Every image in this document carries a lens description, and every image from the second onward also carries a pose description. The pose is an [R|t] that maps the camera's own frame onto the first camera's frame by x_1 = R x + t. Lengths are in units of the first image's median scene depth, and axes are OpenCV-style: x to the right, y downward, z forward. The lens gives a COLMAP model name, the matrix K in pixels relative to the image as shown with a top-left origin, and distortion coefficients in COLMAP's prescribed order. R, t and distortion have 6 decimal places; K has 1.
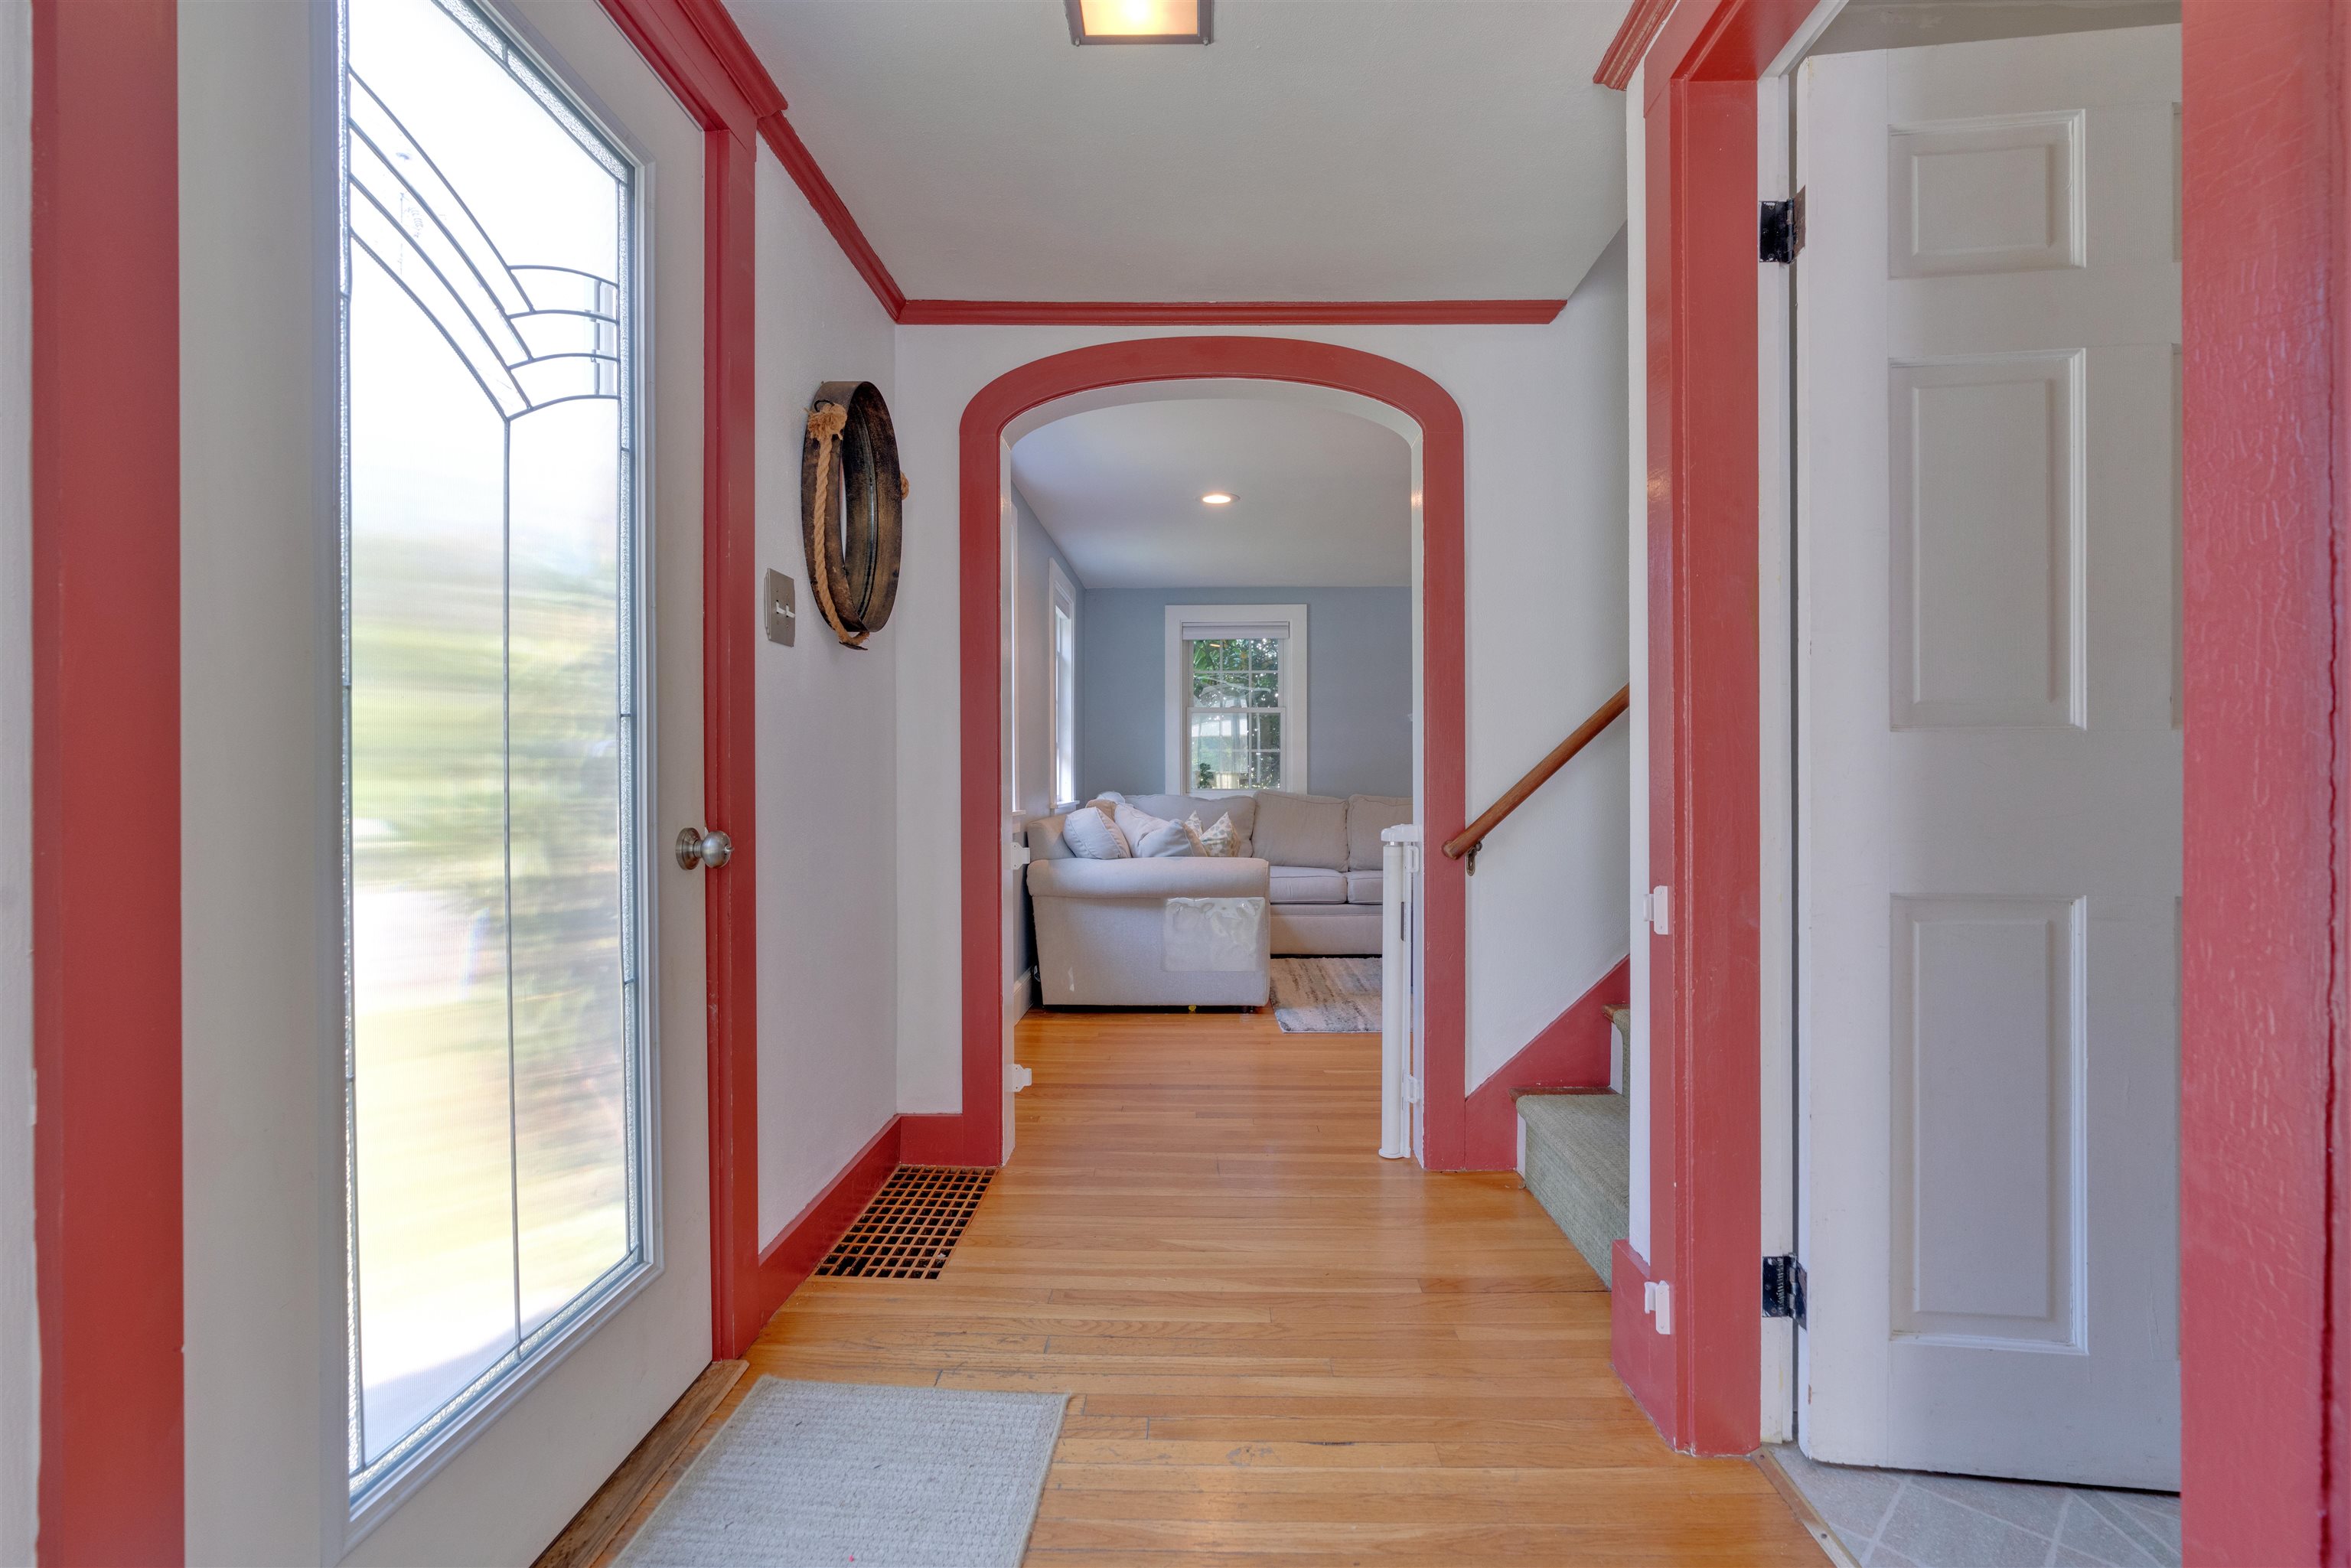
lens RADIAL K [[1060.7, 0, 1181.2], [0, 1060.7, 780.9], [0, 0, 1]] dist [-0.002013, -0.000176]
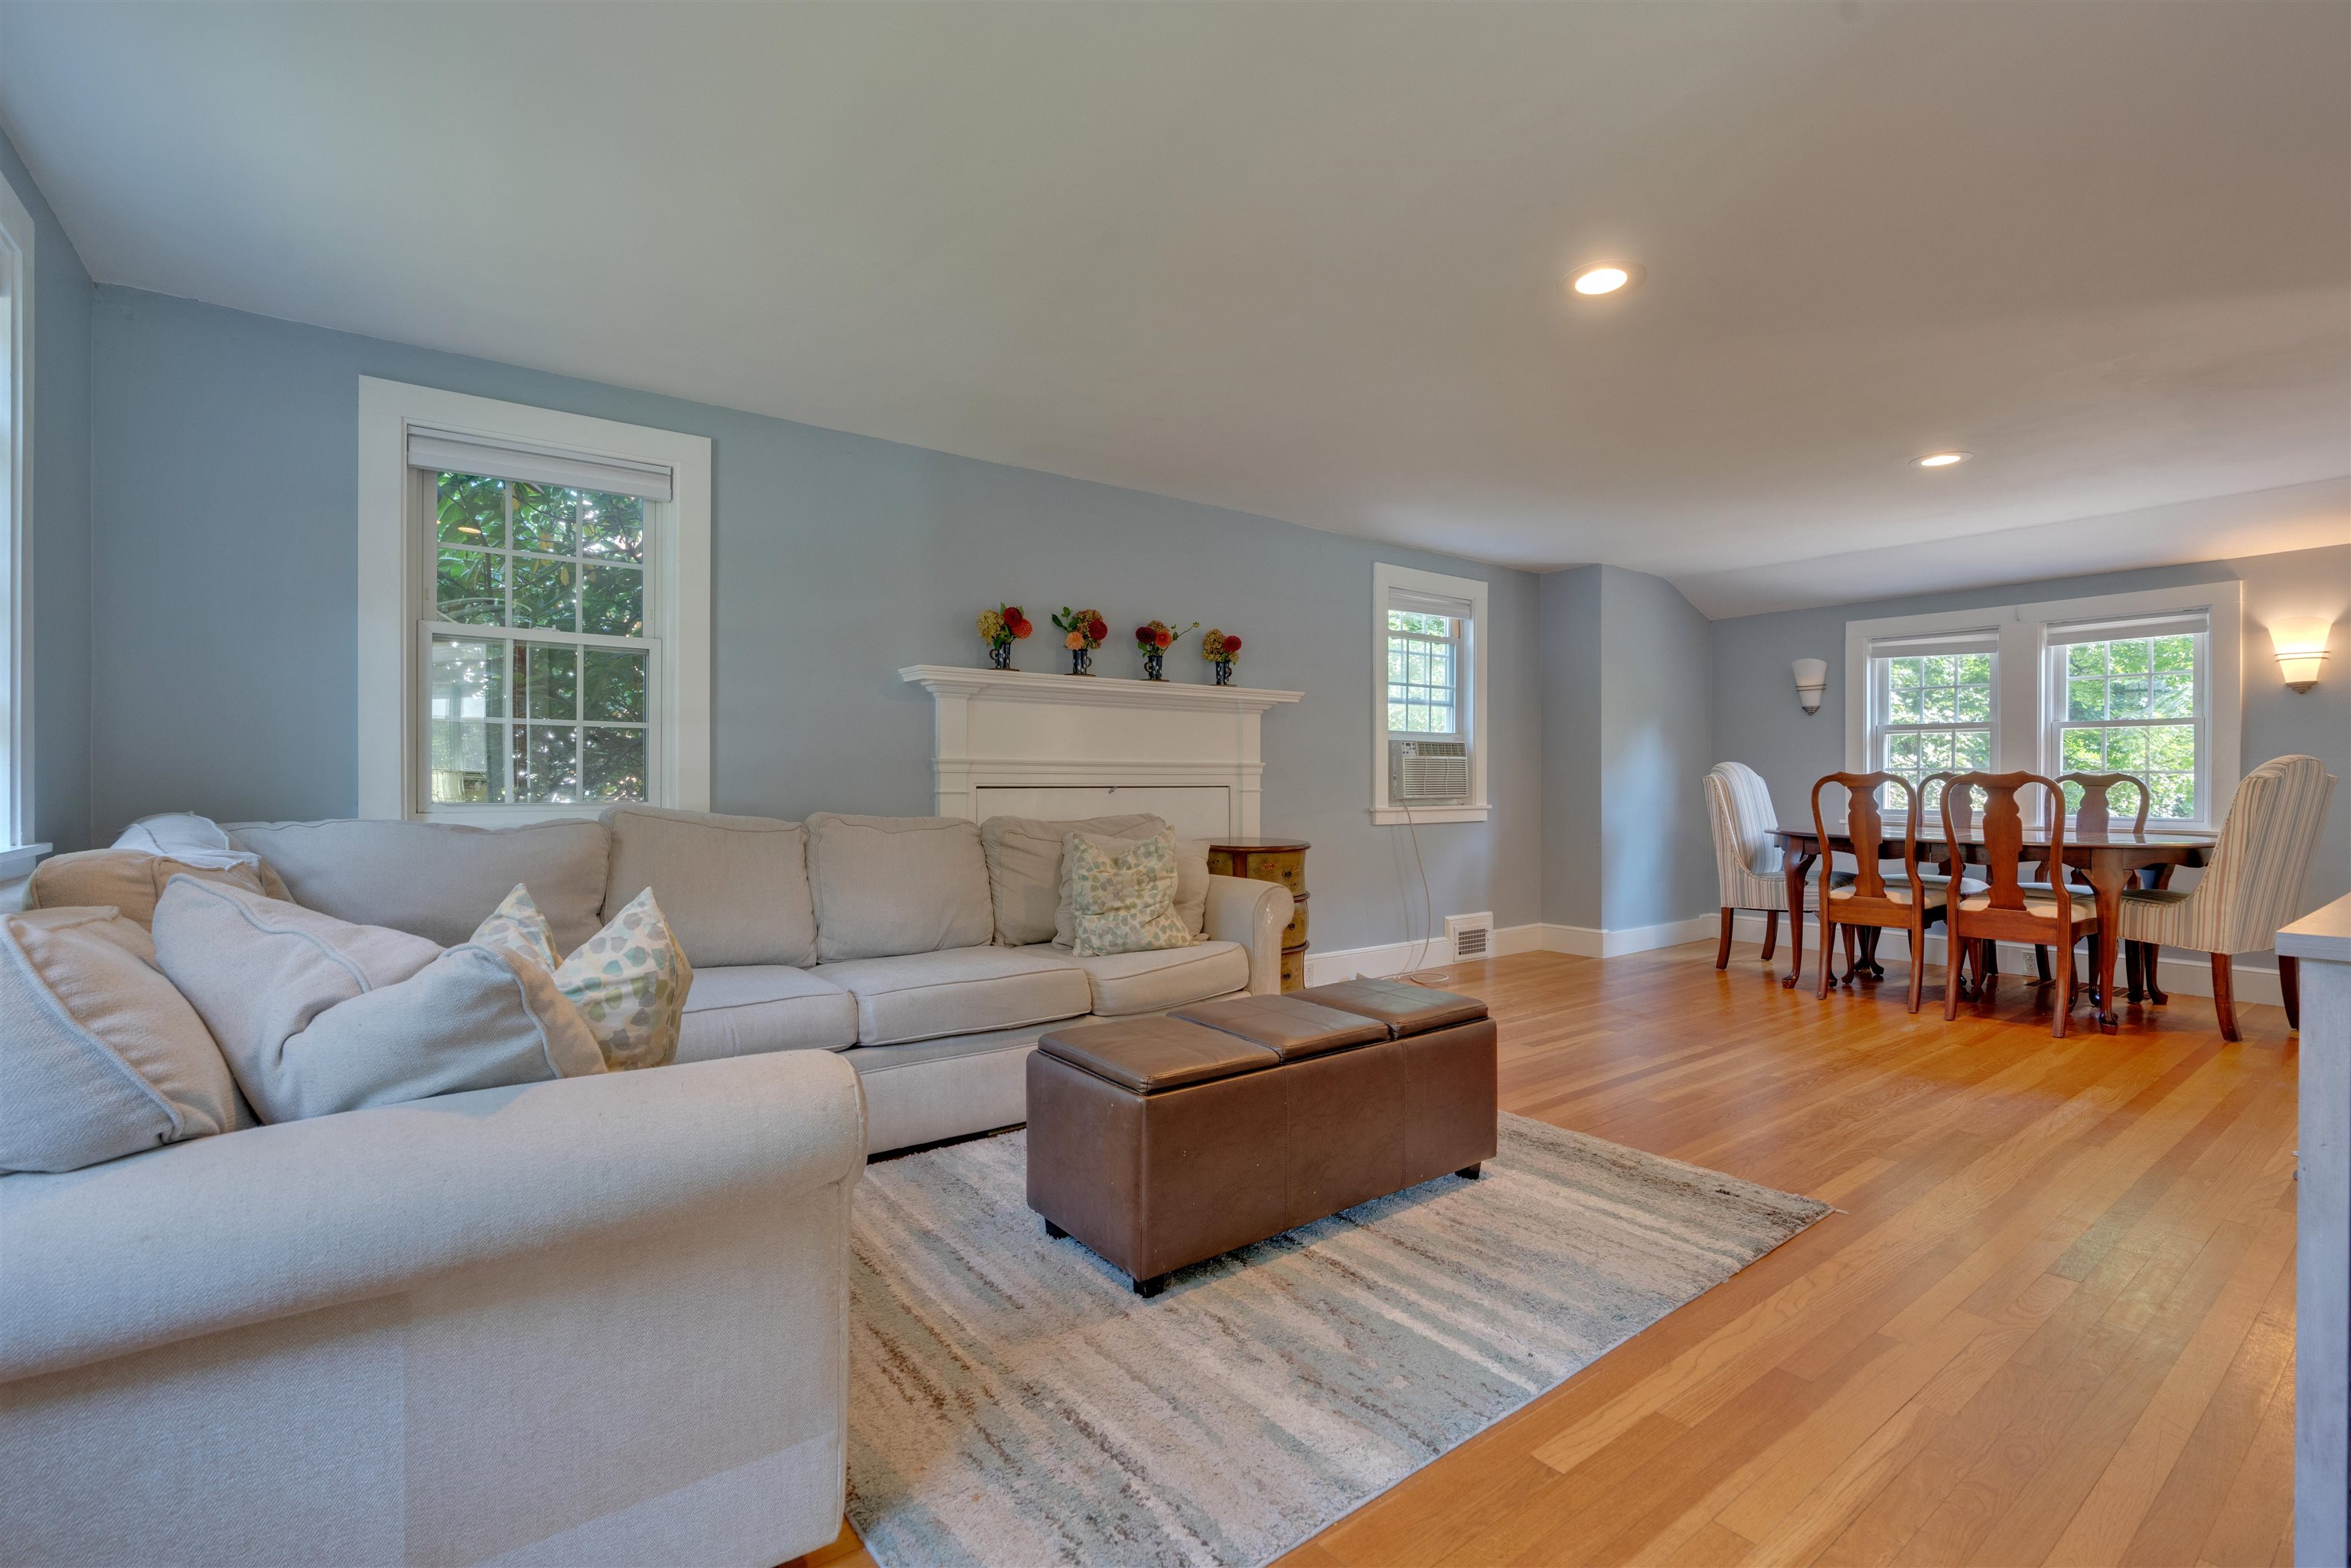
lens RADIAL K [[1060.7, 0, 1181.2], [0, 1060.7, 784.2], [0, 0, 1]] dist [-0.002013, -0.000176]
pose [[0.785291, 0.002284, 0.619123, -0.020036], [-0.002179, 0.999997, -0.000926, -0.001082], [-0.619123, -0.000622, 0.785294, 0.486343]]
